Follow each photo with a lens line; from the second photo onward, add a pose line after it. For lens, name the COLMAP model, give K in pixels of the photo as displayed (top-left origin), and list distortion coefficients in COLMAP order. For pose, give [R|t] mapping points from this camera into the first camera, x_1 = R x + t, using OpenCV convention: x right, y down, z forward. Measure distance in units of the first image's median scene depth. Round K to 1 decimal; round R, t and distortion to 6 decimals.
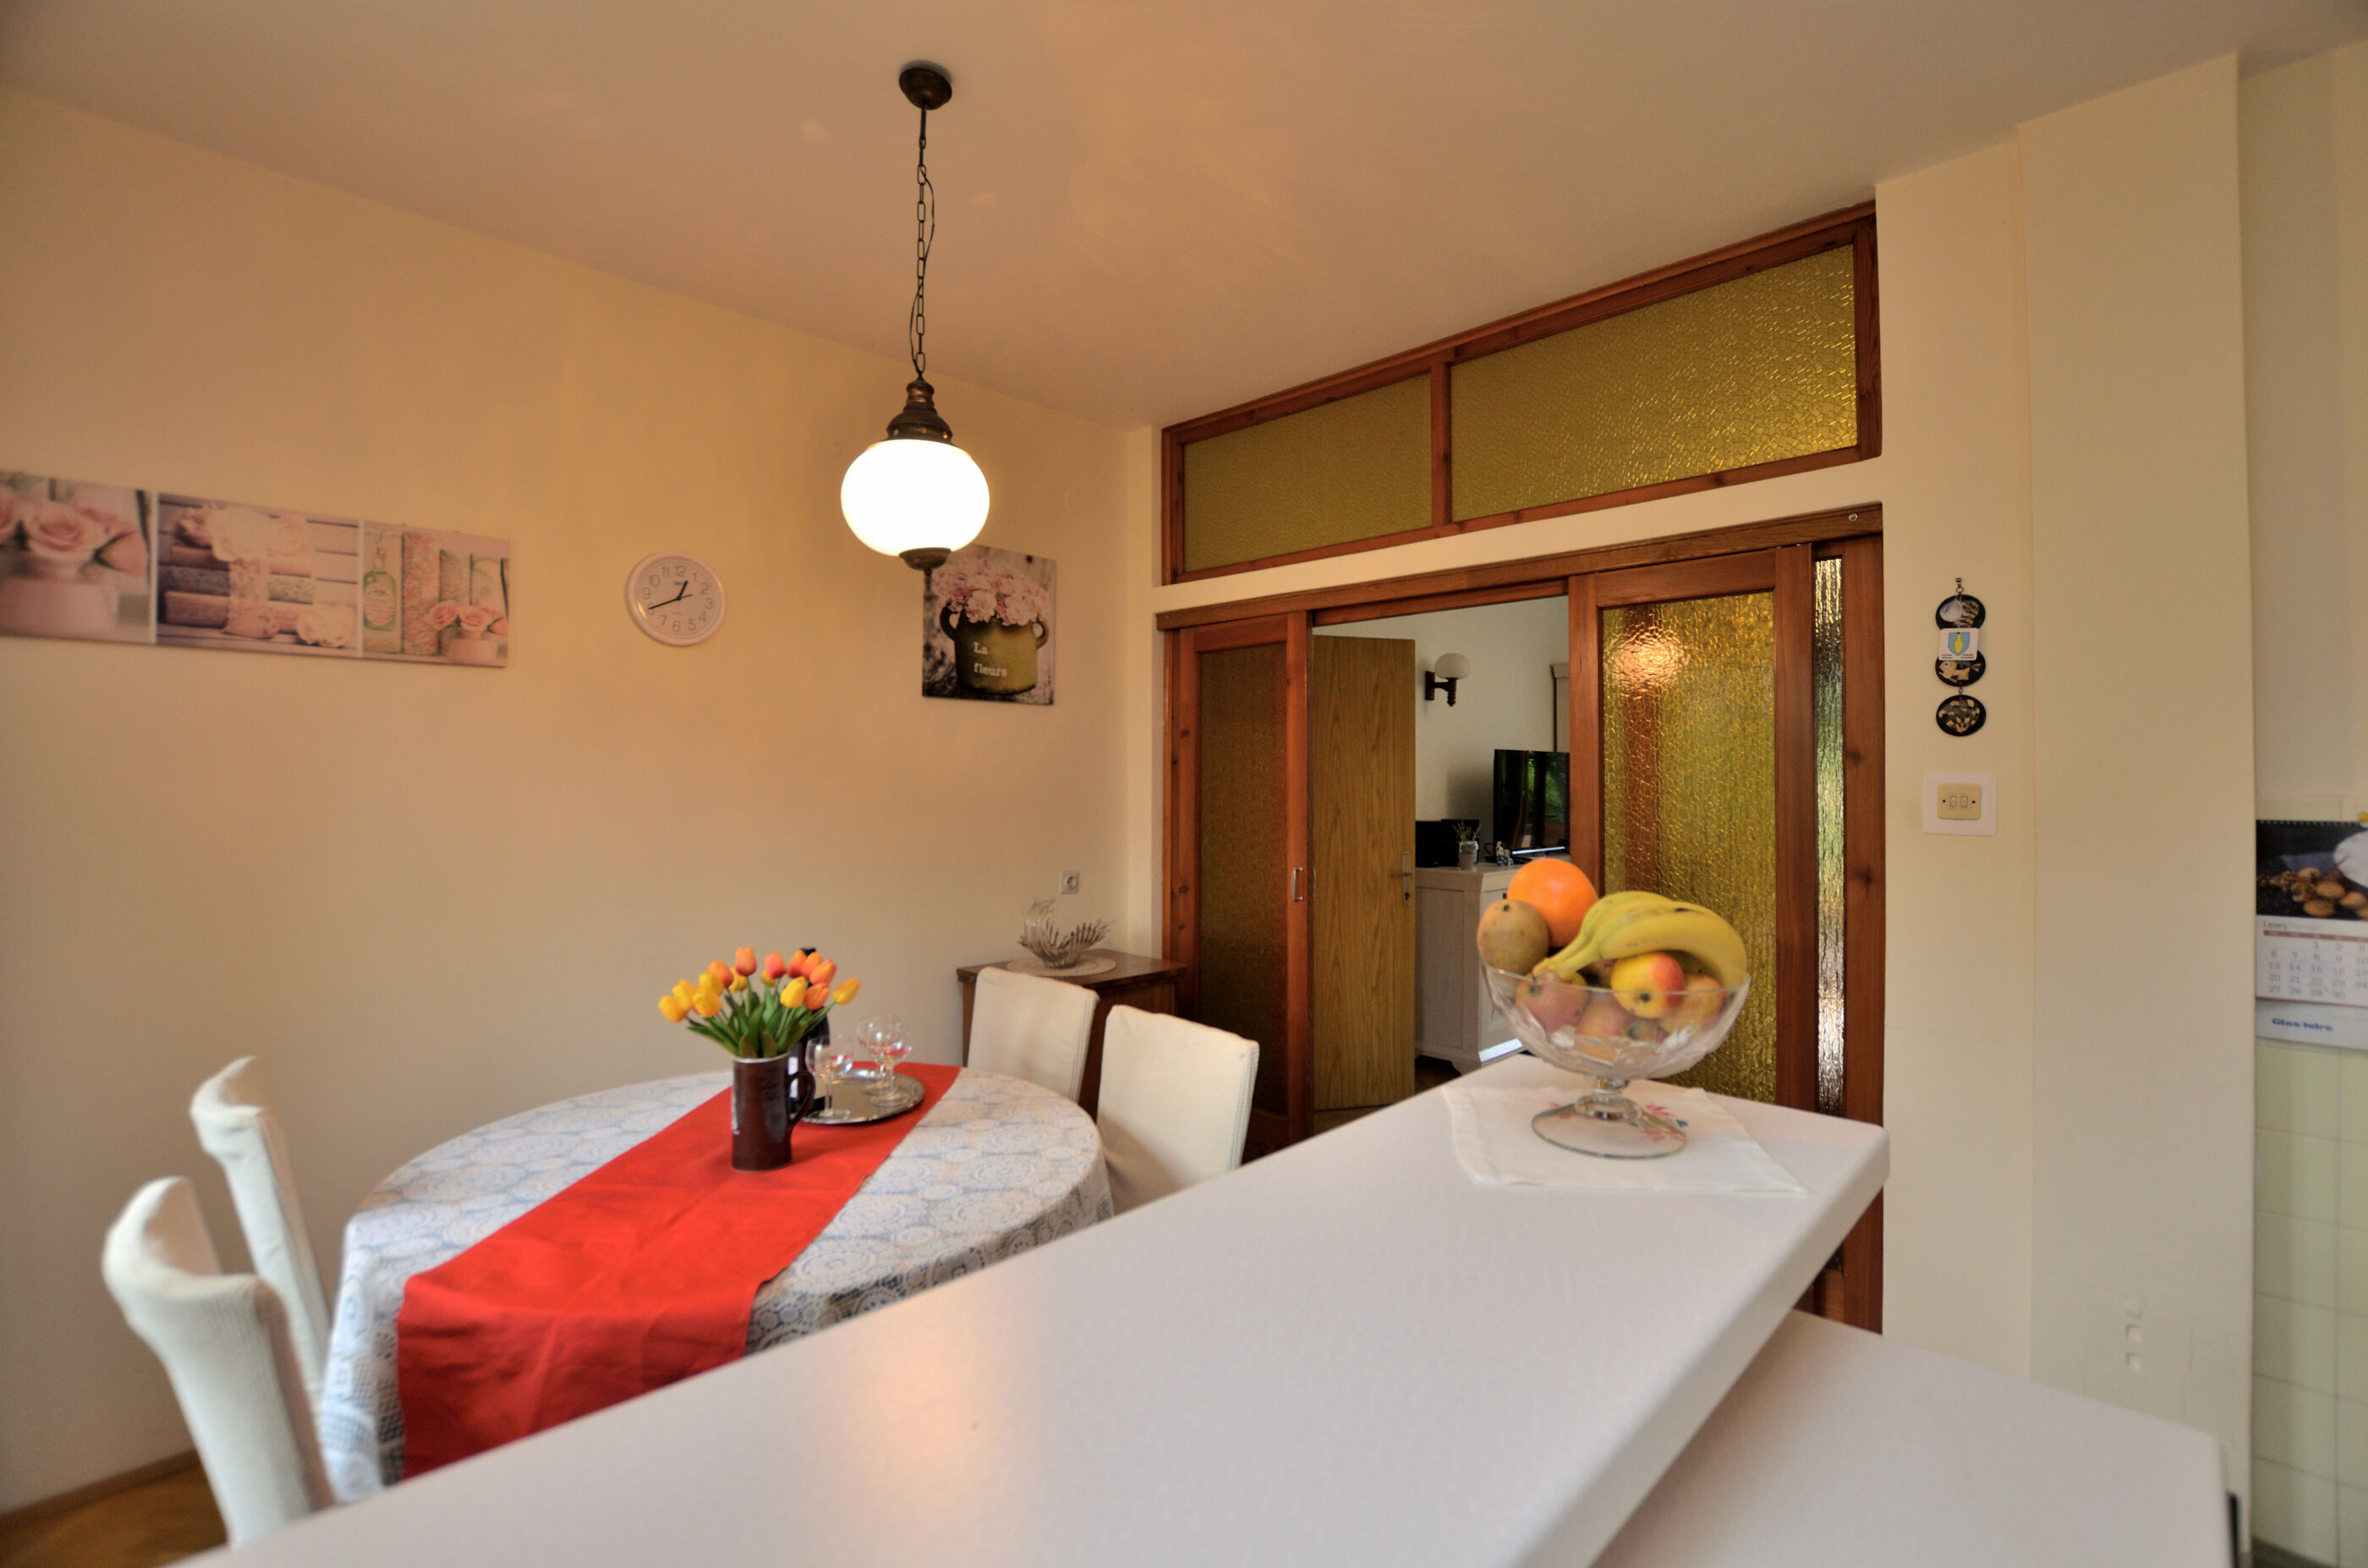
lens RADIAL K [[1039.8, 0, 1201.3], [0, 1039.8, 768.8], [0, 0, 1]] dist [-0.032948, 0.003598]
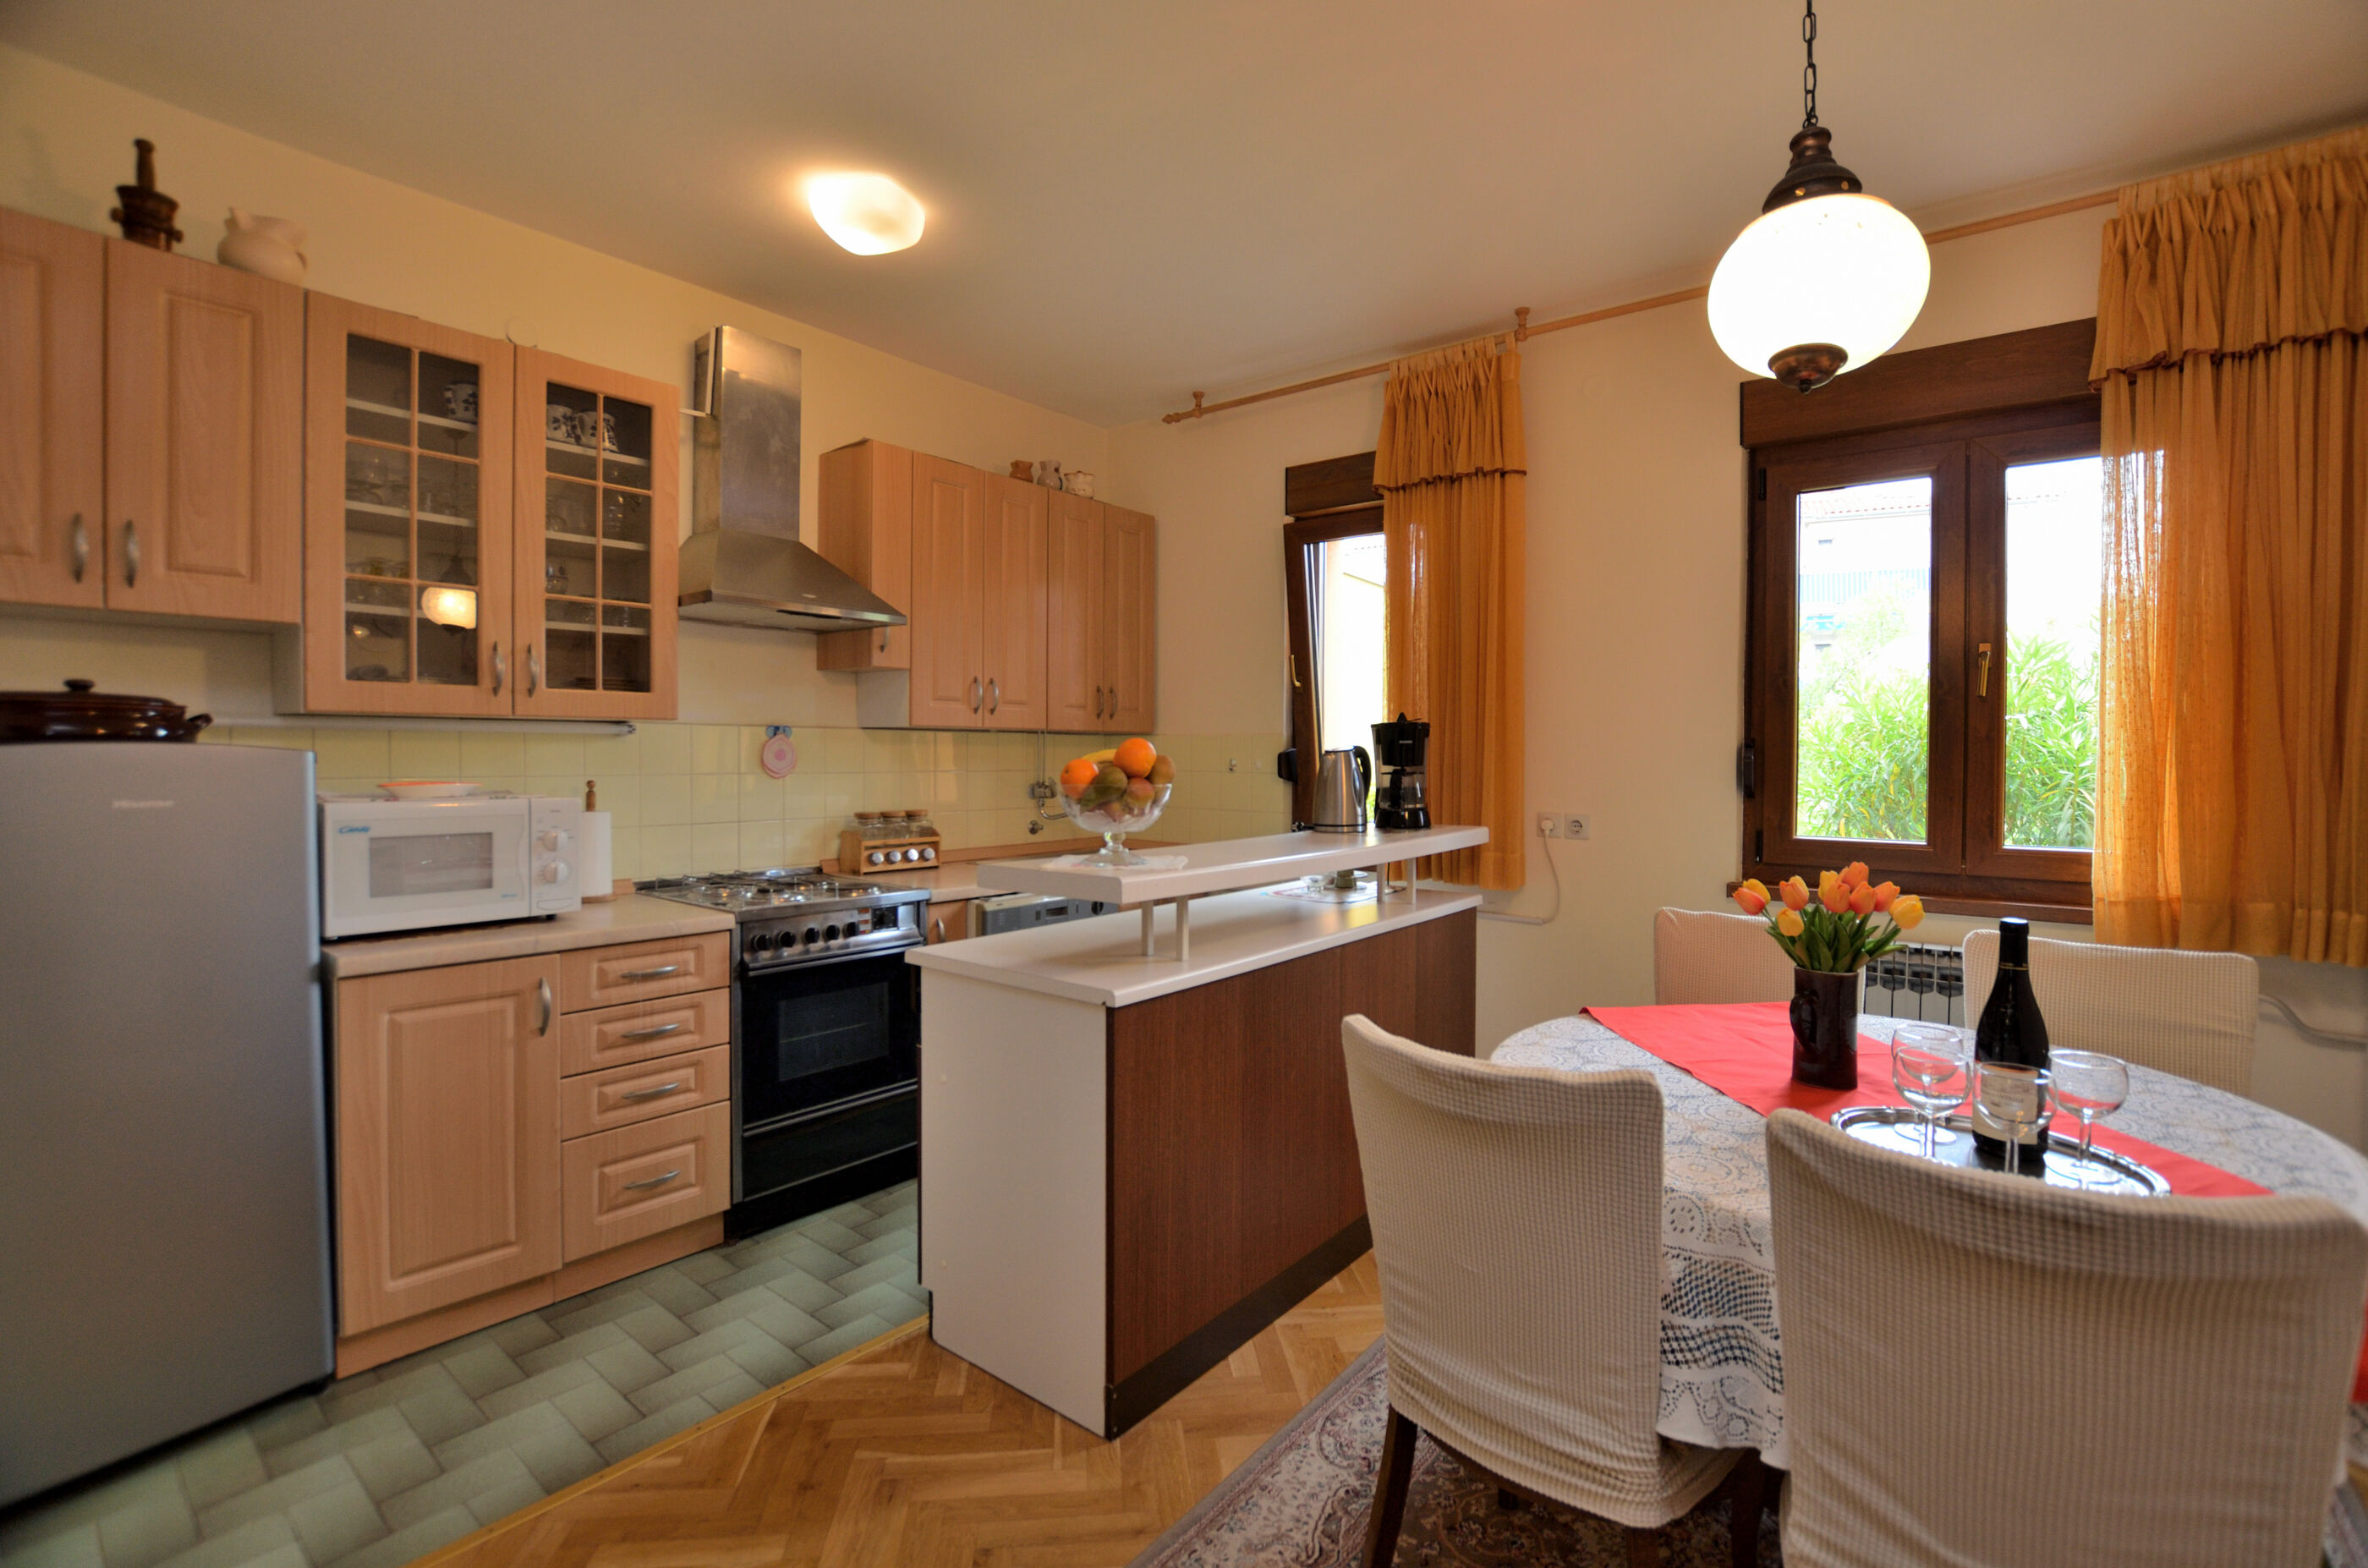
lens RADIAL K [[1039.8, 0, 1199.9], [0, 1039.8, 764.0], [0, 0, 1]] dist [-0.032948, 0.003598]
pose [[-0.994976, -0.006641, -0.099892, 0.236102], [-0.006503, 0.999977, -0.001704, 0.078709], [0.099901, -0.001046, -0.994997, 1.723342]]
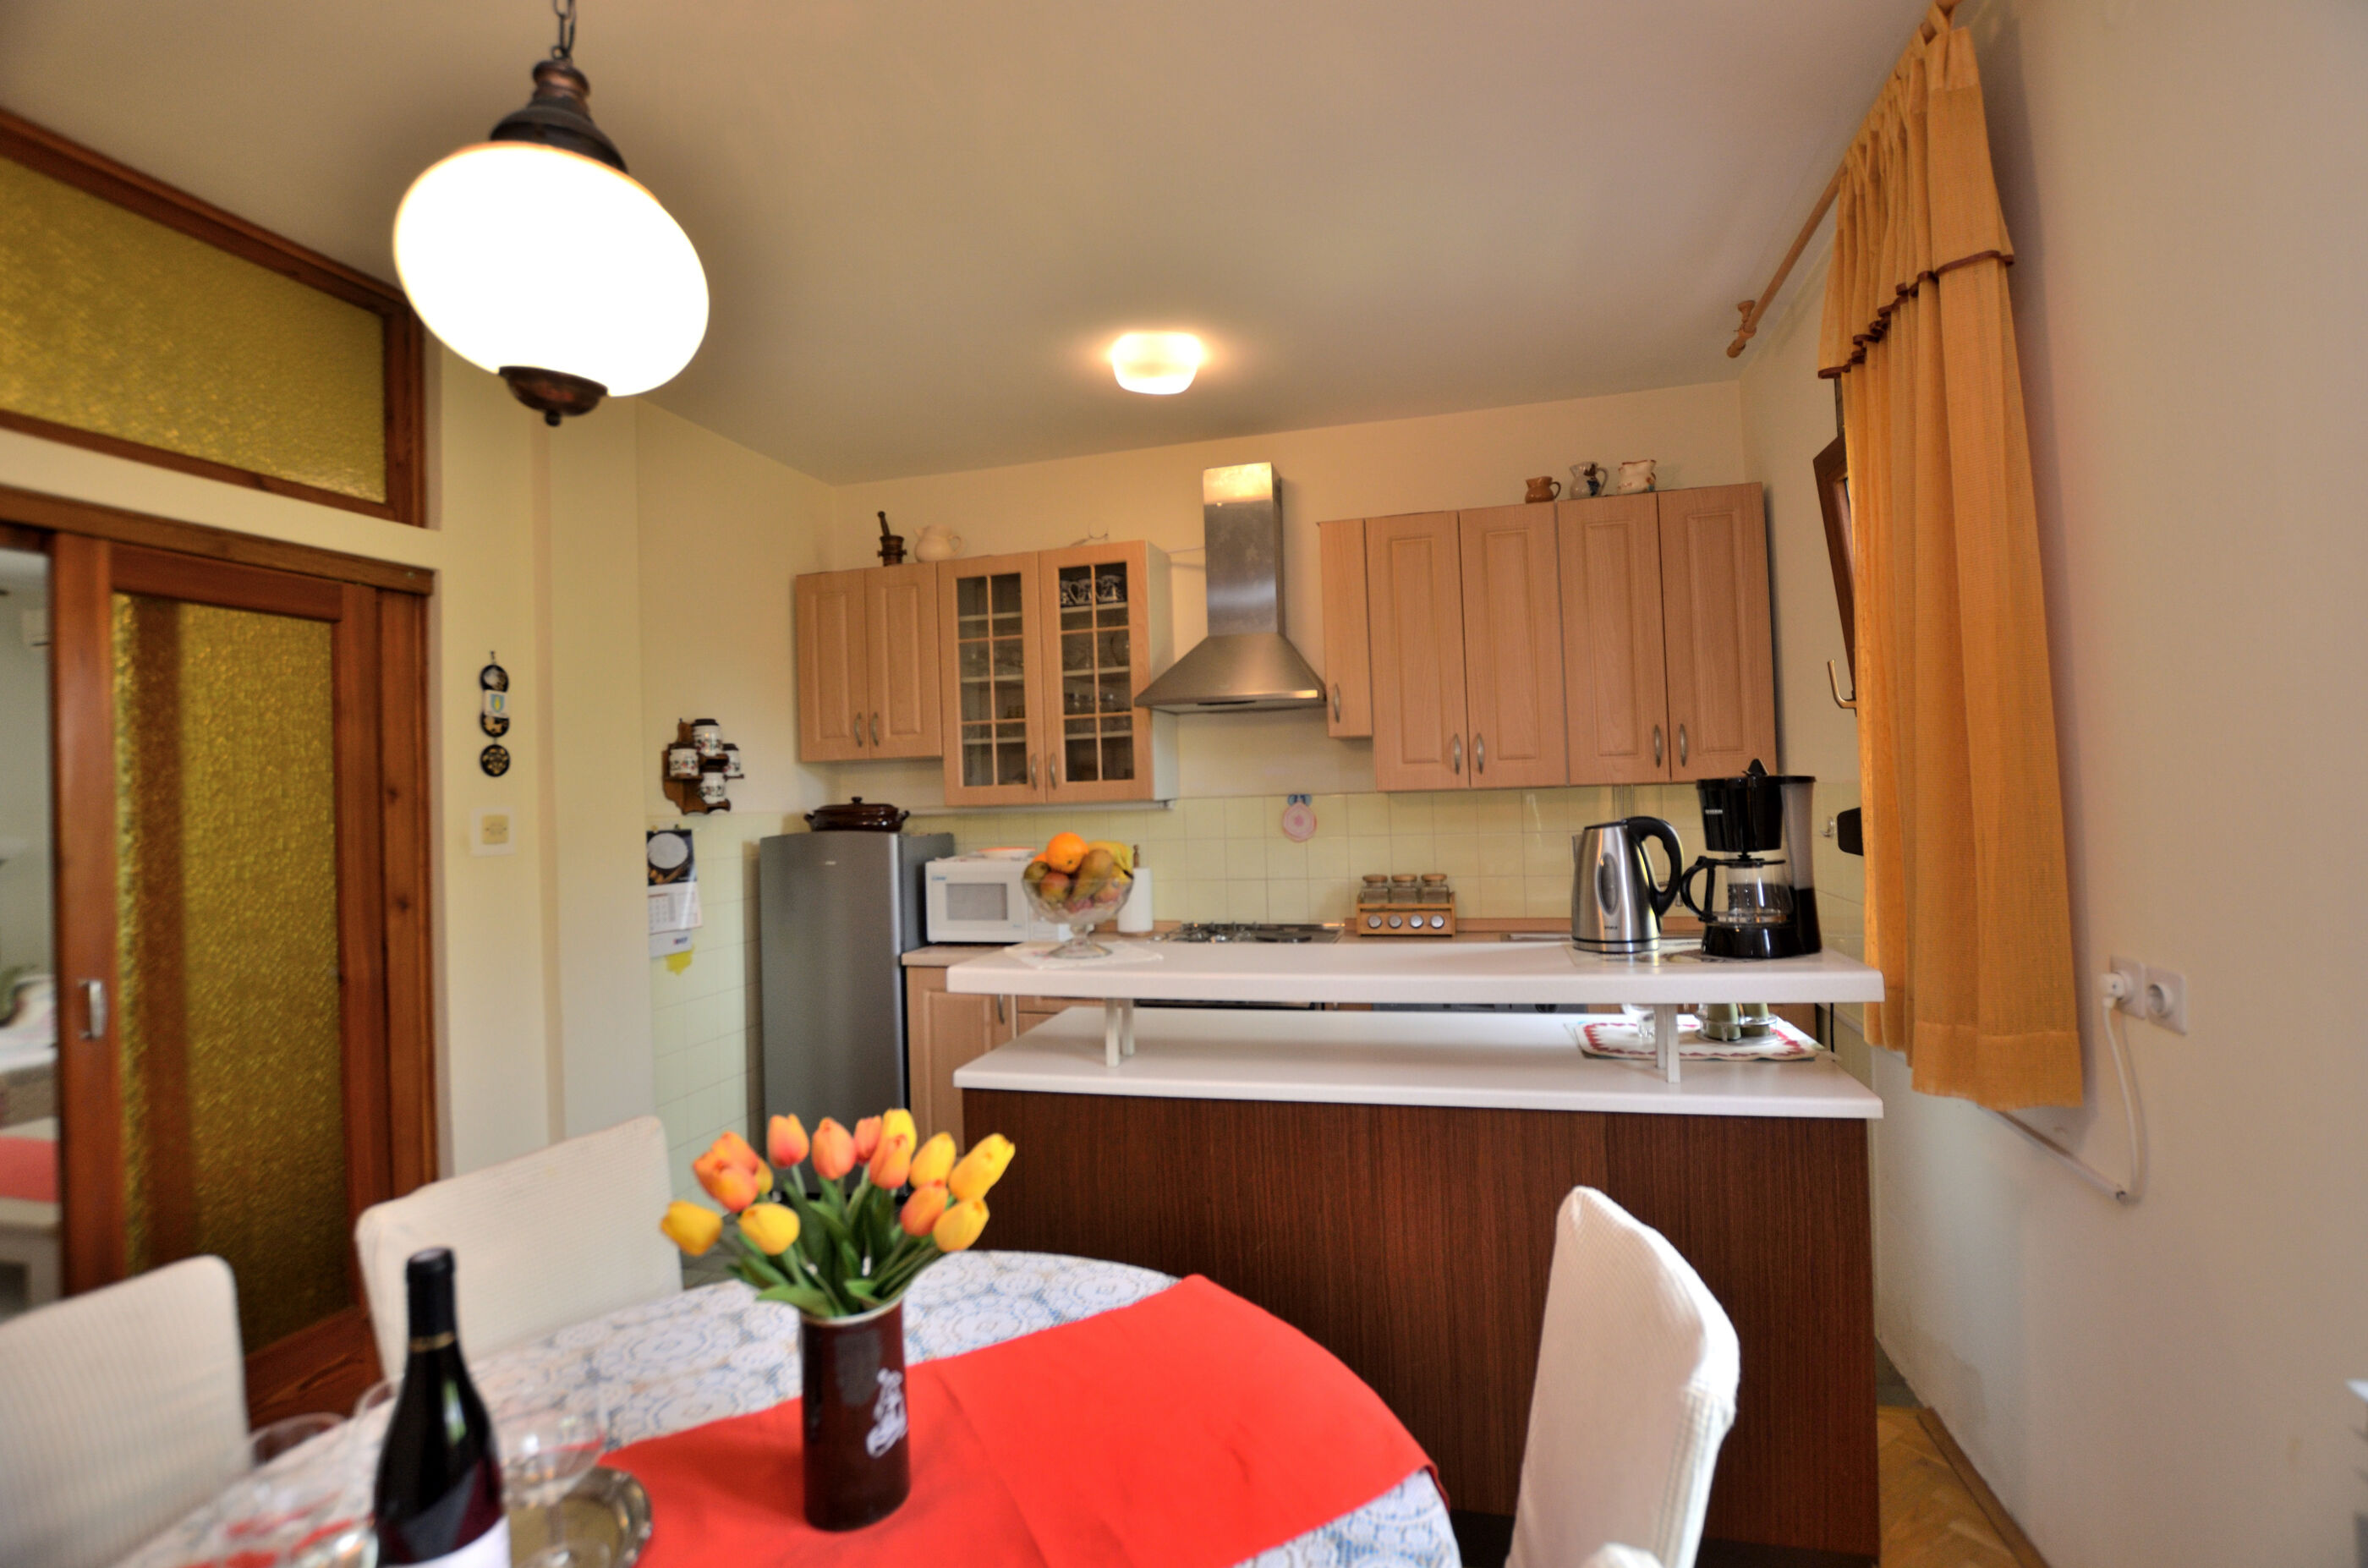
lens RADIAL K [[1039.8, 0, 1203.4], [0, 1039.8, 762.4], [0, 0, 1]] dist [-0.032948, 0.003598]
pose [[-0.489243, 0.038500, 0.871298, -0.910501], [0.021639, 0.999253, -0.032003, 0.010867], [-0.871879, 0.003197, -0.489710, 0.999551]]
